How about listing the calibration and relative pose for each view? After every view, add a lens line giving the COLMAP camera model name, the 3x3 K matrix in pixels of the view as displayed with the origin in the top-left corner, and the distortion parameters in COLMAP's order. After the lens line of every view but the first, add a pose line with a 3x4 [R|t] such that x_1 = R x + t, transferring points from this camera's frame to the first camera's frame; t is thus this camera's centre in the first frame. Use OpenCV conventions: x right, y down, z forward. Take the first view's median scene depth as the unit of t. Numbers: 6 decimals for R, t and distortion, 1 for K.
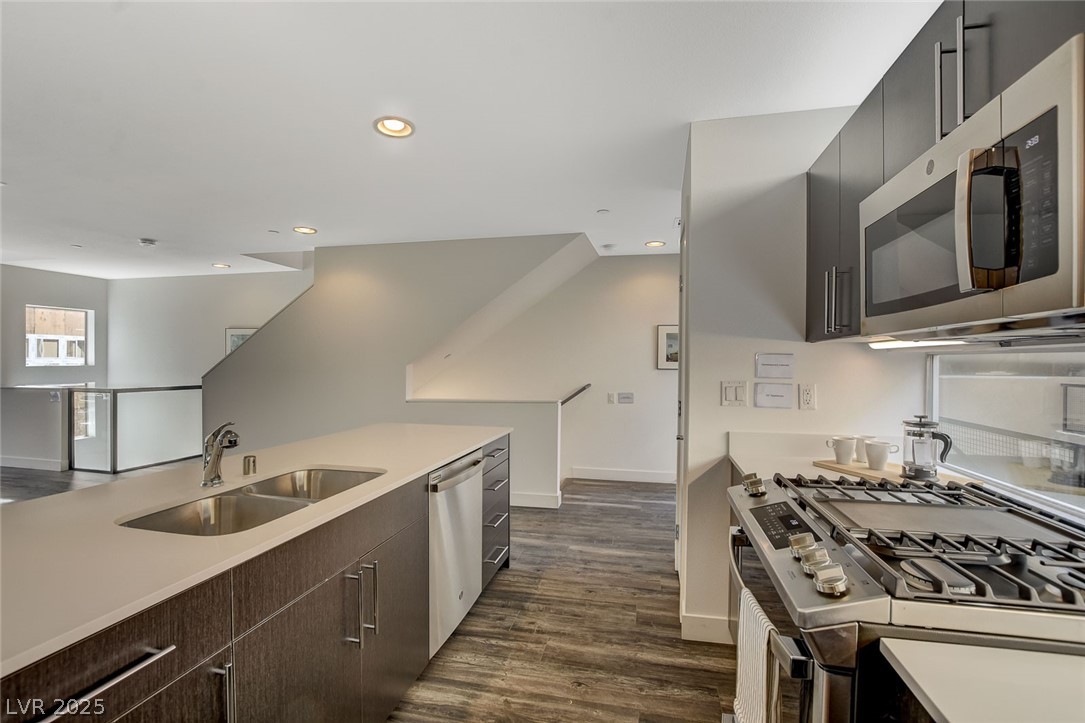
lens RADIAL K [[480.8, 0, 545.4], [0, 480.8, 360.4], [0, 0, 1]] dist [-0.036746, 0.006721]
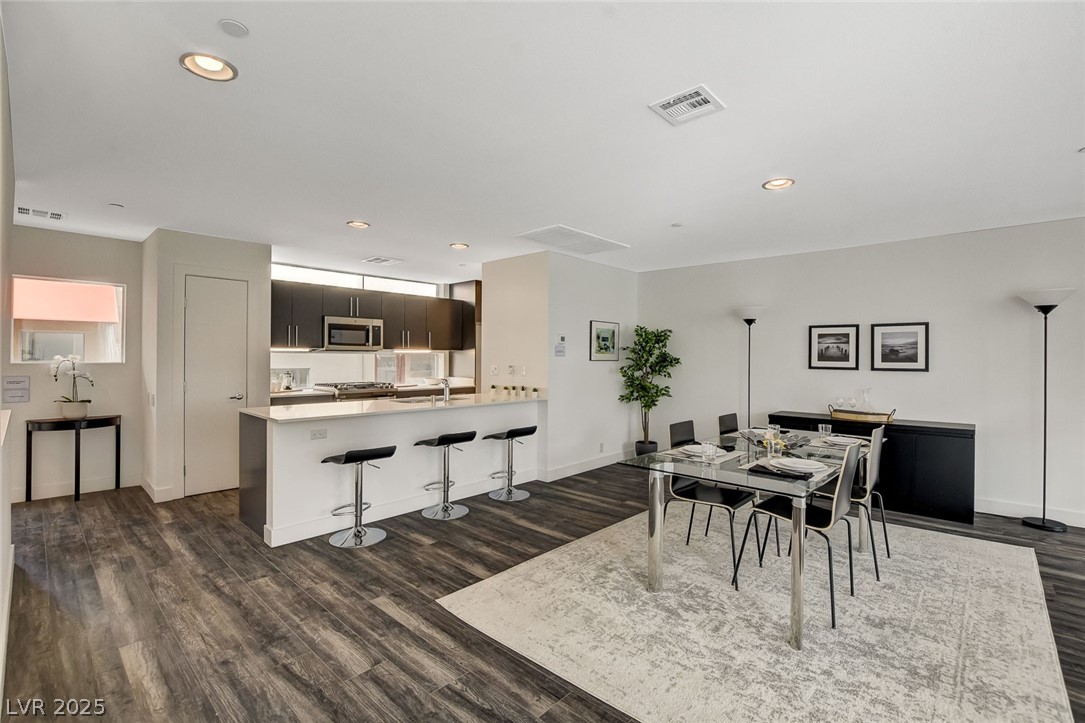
lens RADIAL K [[480.8, 0, 545.4], [0, 480.8, 360.4], [0, 0, 1]] dist [-0.036746, 0.006721]
pose [[-0.864891, -0.015361, 0.501725, -1.907646], [-0.013600, 0.999882, 0.007170, -0.007843], [-0.501776, -0.000622, -0.864998, 2.305722]]
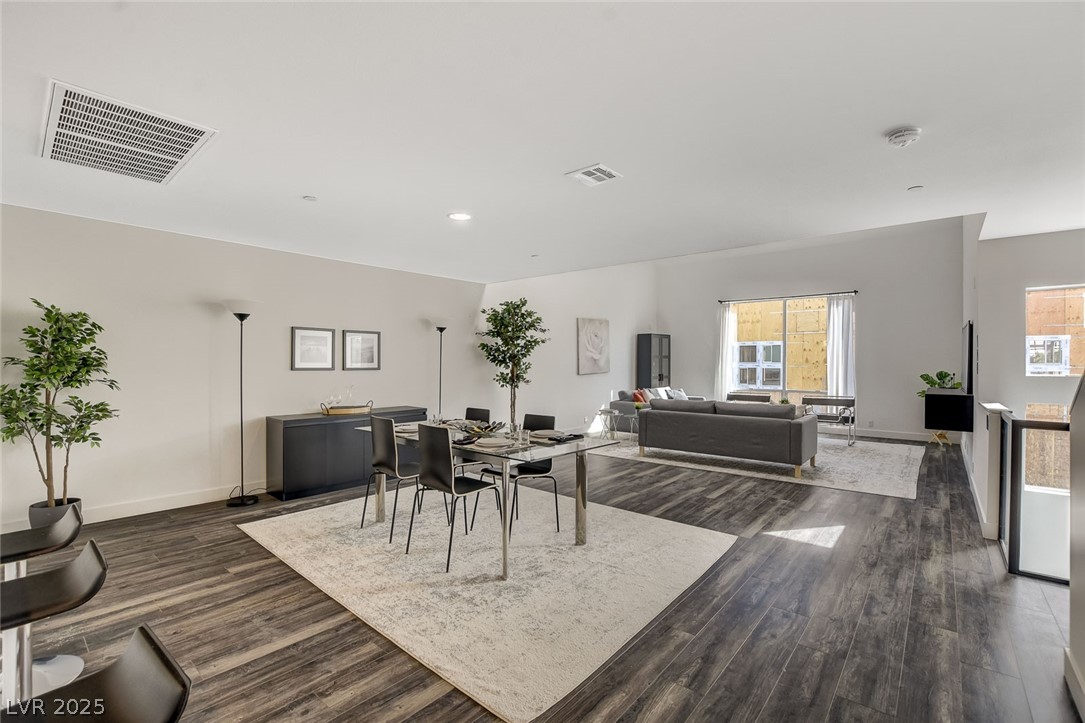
lens RADIAL K [[480.8, 0, 545.4], [0, 480.8, 360.4], [0, 0, 1]] dist [-0.036746, 0.006721]
pose [[-0.468979, -0.011280, -0.883137, -0.446112], [-0.006447, 0.999936, -0.009348, -0.000944], [0.883186, 0.001309, -0.469022, 1.833329]]
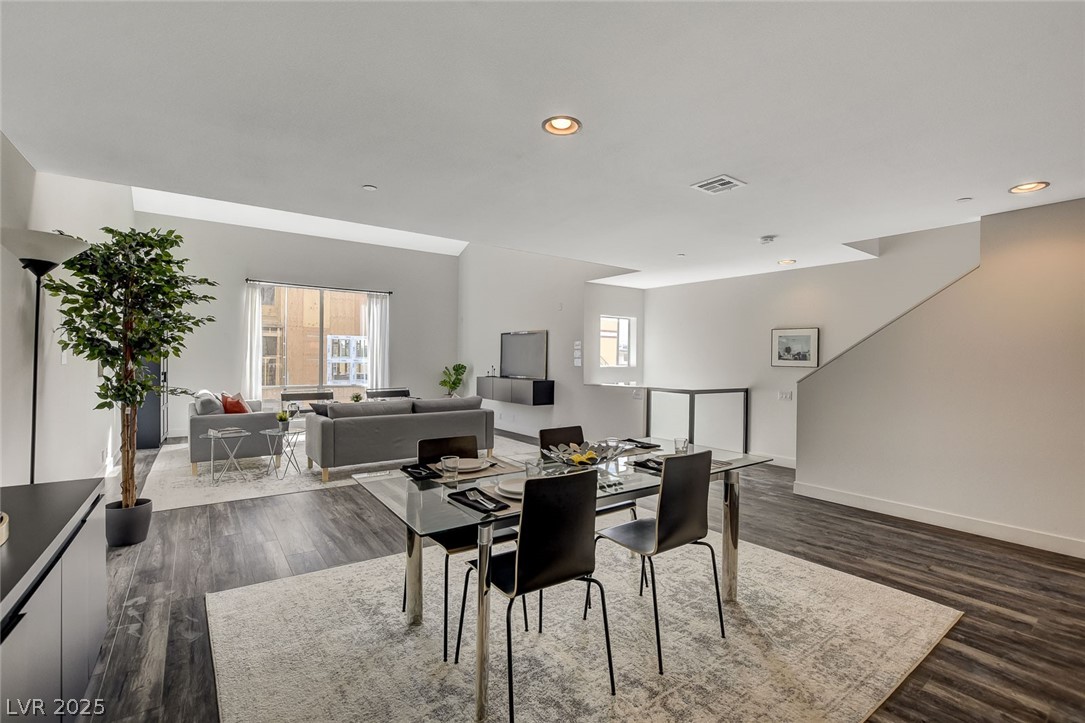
lens RADIAL K [[480.8, 0, 545.4], [0, 480.8, 360.4], [0, 0, 1]] dist [-0.036746, 0.006721]
pose [[0.750373, 0.002504, -0.661009, -1.121495], [-0.004593, 0.999988, -0.001426, -0.004113], [0.660998, 0.004107, 0.750376, -0.047957]]
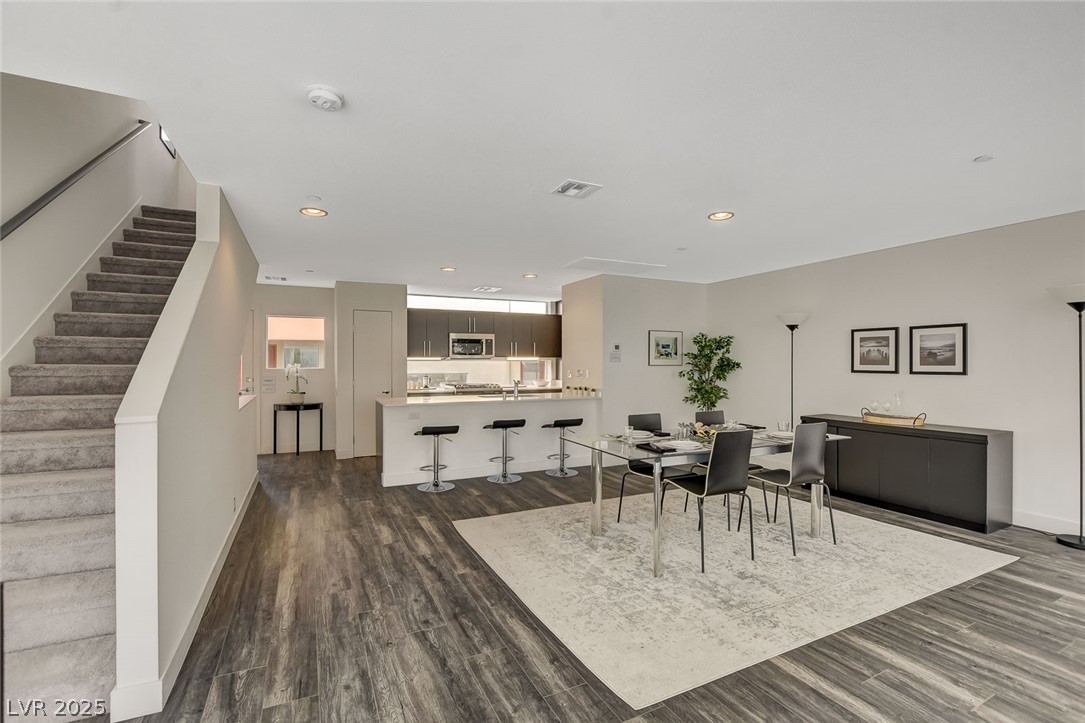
lens RADIAL K [[478.5, 0, 543.4], [0, 478.5, 367.2], [0, 0, 1]] dist [-0.029633, 0.000321]
pose [[-0.618695, -0.013138, 0.785521, -2.711937], [-0.005411, 0.999908, 0.012461, -0.014160], [-0.785612, 0.003459, -0.618709, 2.272316]]
